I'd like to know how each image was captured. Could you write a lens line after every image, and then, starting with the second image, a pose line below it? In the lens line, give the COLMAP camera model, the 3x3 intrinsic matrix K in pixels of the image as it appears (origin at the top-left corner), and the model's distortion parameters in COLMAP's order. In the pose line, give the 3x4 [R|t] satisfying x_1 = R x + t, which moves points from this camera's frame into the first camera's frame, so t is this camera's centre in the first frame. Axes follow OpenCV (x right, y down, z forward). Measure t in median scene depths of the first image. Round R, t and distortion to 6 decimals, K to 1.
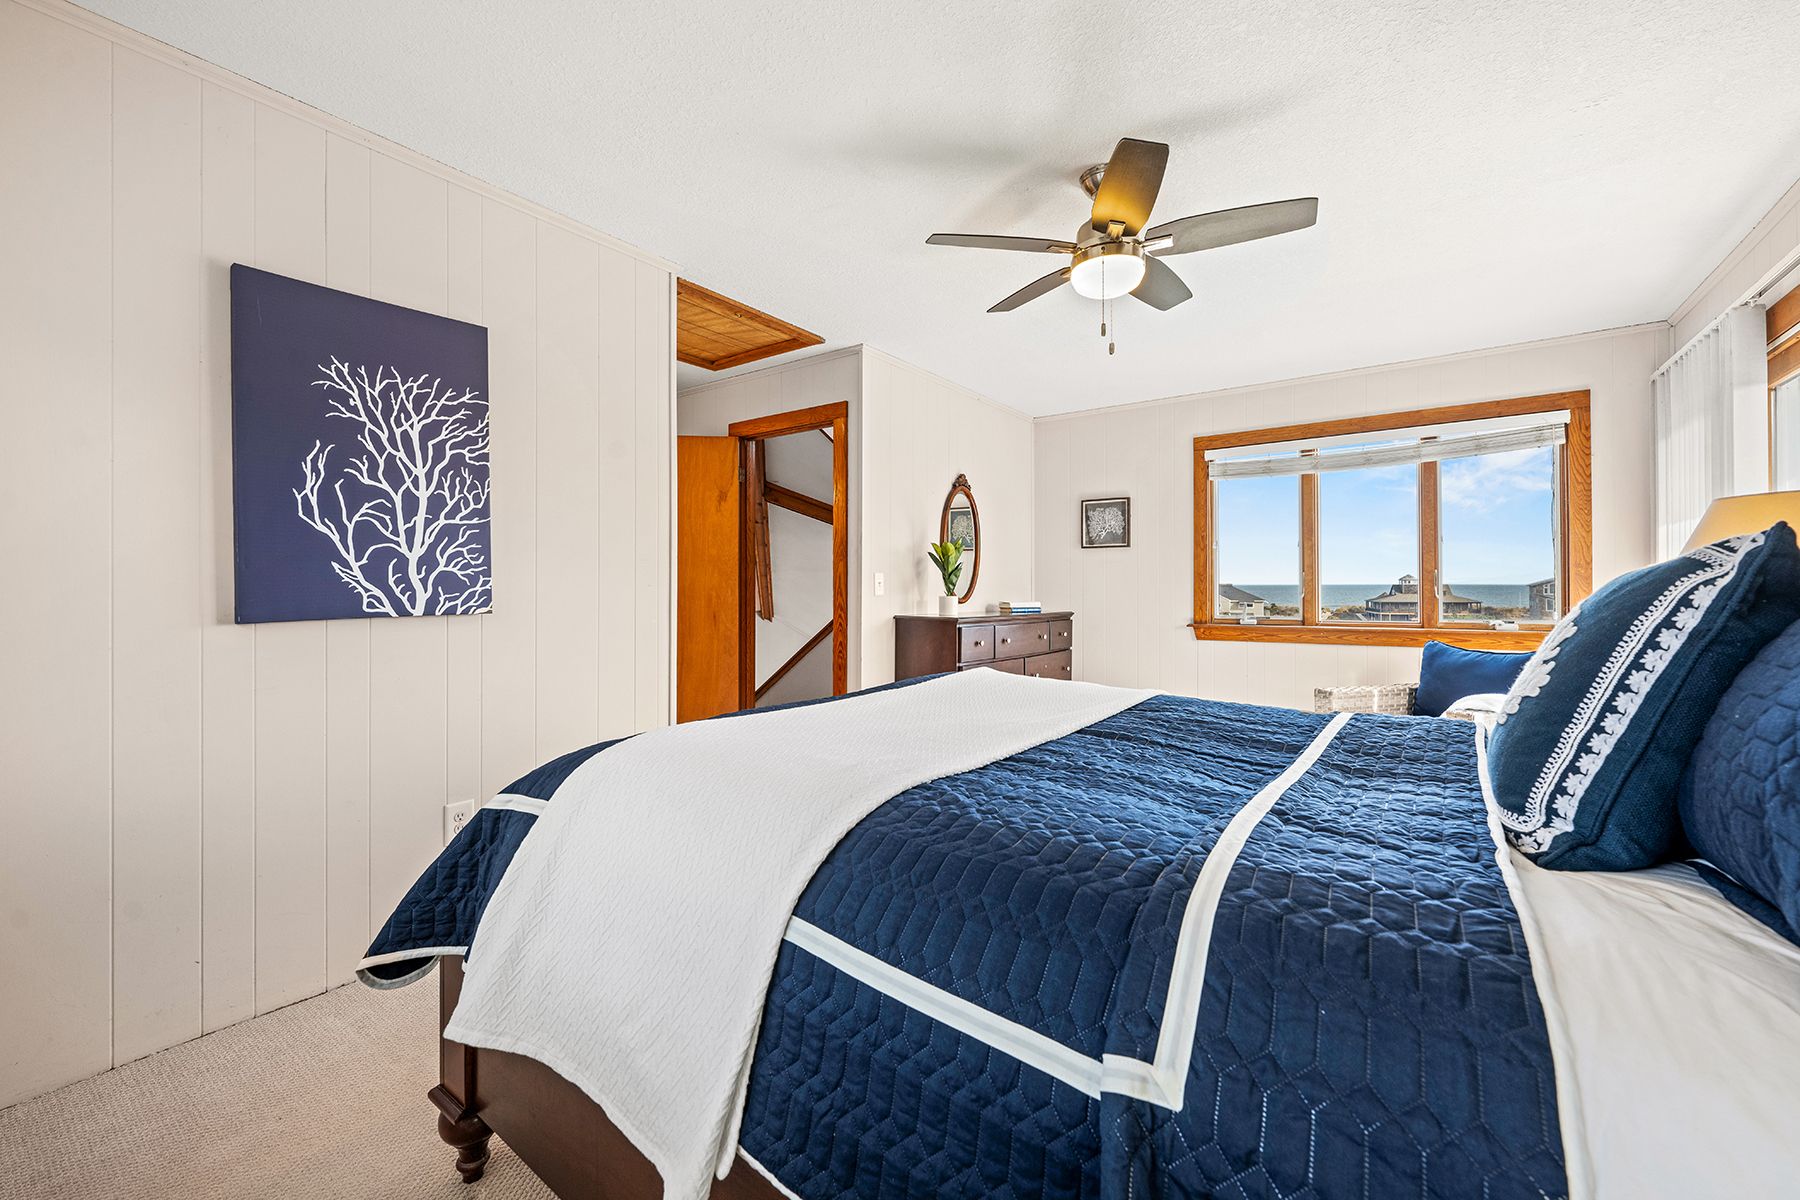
lens RADIAL K [[723.9, 0, 895.9], [0, 723.9, 578.9], [0, 0, 1]] dist [0.000996, 0.000022]
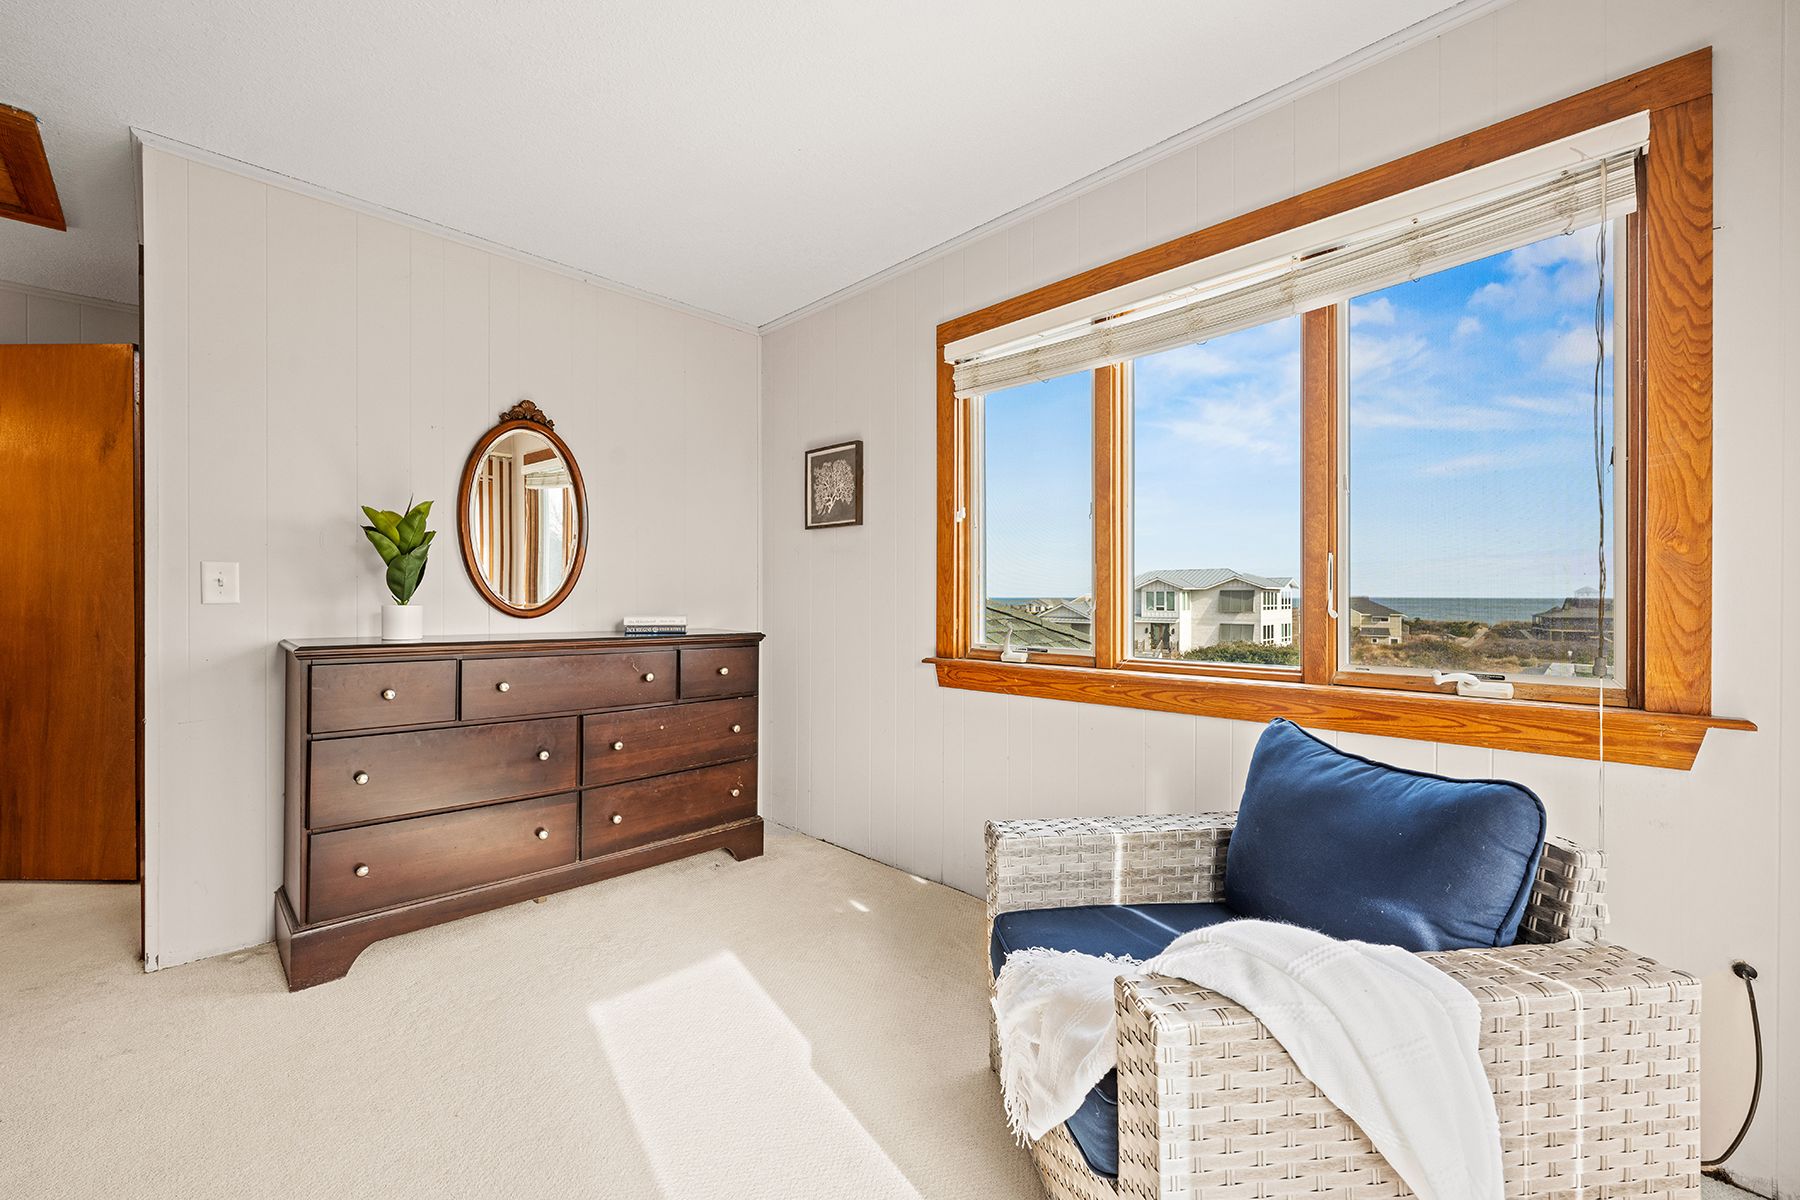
lens RADIAL K [[723.4, 0, 898.7], [0, 723.4, 595.7], [0, 0, 1]] dist [0.000200, -0.000140]
pose [[0.988541, 0.005495, -0.150850, 0.476367], [-0.004160, 0.999949, 0.009163, 0.009059], [0.150892, -0.008431, 0.988514, 0.450366]]
